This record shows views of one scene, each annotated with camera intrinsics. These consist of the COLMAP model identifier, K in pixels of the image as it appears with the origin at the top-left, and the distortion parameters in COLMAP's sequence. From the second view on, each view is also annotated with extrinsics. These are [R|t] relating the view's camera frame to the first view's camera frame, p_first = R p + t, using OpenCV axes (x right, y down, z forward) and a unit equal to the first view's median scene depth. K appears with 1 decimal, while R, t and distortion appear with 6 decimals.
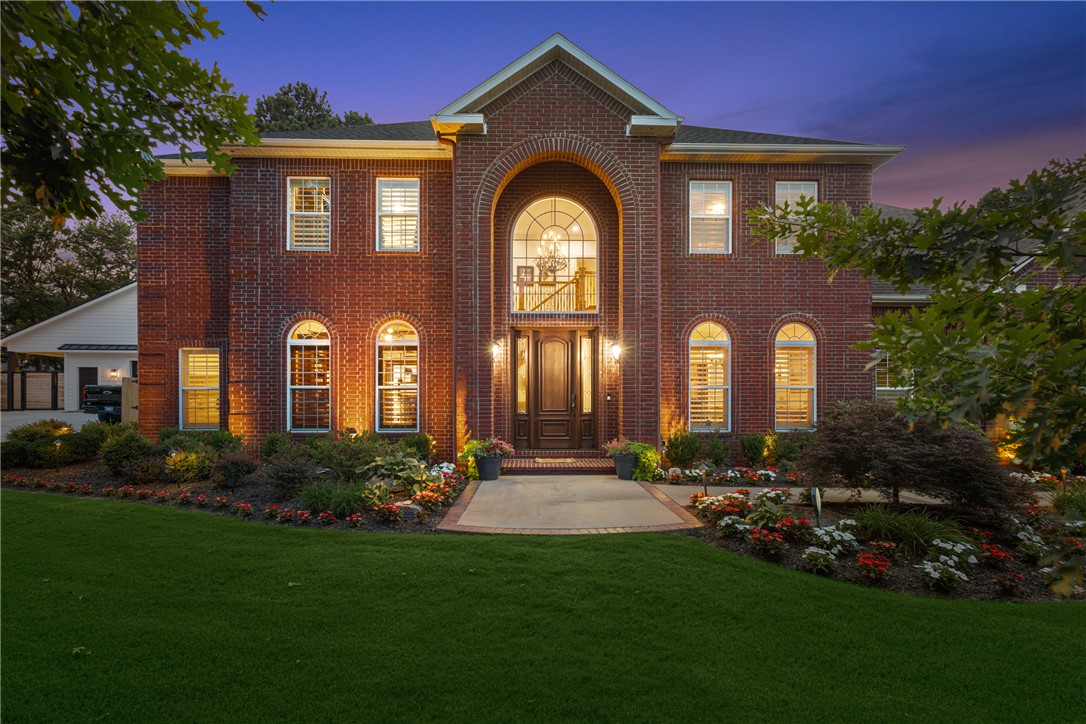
lens RADIAL K [[477.5, 0, 543.4], [0, 477.5, 349.3], [0, 0, 1]] dist [0.000221, -0.000107]
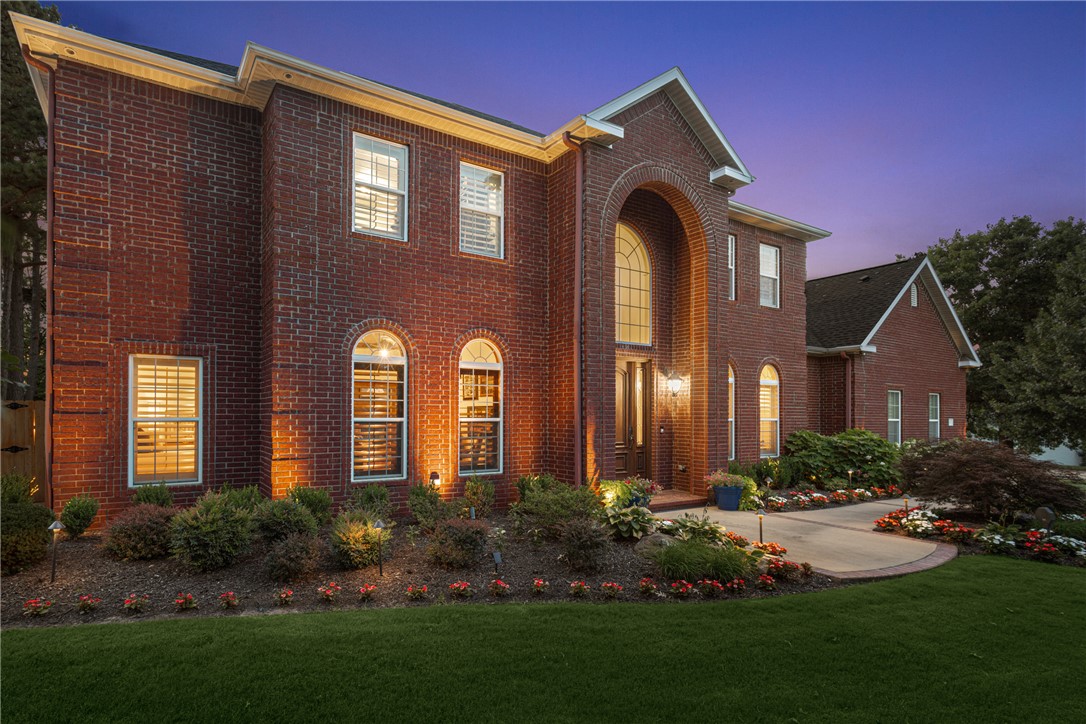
lens RADIAL K [[503.3, 0, 543.0], [0, 503.3, 362.0], [0, 0, 1]] dist [0.001072, -0.000325]
pose [[0.883605, 0.056774, 0.464778, -0.616388], [-0.053248, 0.998366, -0.020721, -0.007967], [-0.465195, -0.006439, 0.885185, 0.177954]]
